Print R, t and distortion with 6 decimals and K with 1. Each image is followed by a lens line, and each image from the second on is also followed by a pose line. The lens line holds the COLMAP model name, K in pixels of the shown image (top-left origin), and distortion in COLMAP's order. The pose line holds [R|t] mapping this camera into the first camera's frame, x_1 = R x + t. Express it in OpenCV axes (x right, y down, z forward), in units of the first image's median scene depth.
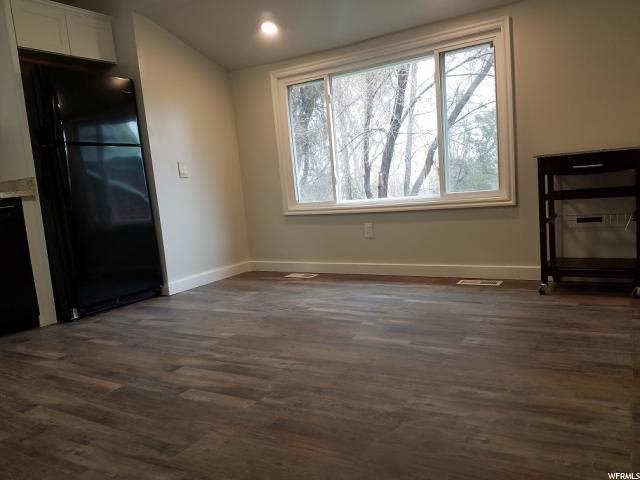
lens RADIAL K [[512.9, 0, 320.0], [0, 512.9, 240.0], [0, 0, 1]] dist [-0.006269, -0.003226]
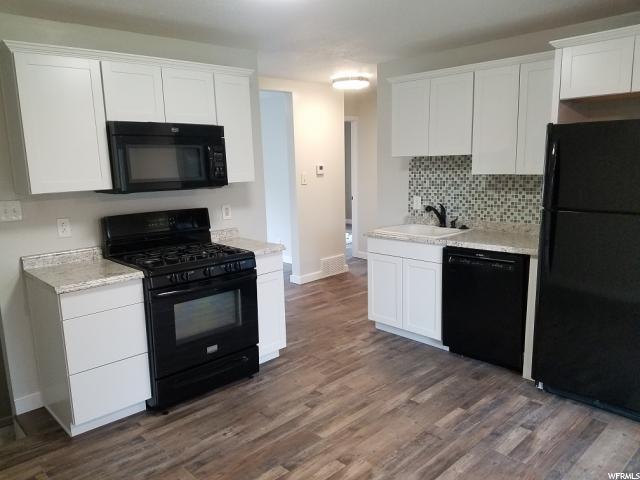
lens RADIAL K [[490.3, 0, 320.0], [0, 490.3, 240.0], [0, 0, 1]] dist [0.006488, 0.000363]
pose [[-0.229139, 0.262570, -0.937311, 0.618547], [-0.072597, 0.955640, 0.285452, -0.521580], [0.970683, 0.133454, -0.199913, 1.117312]]
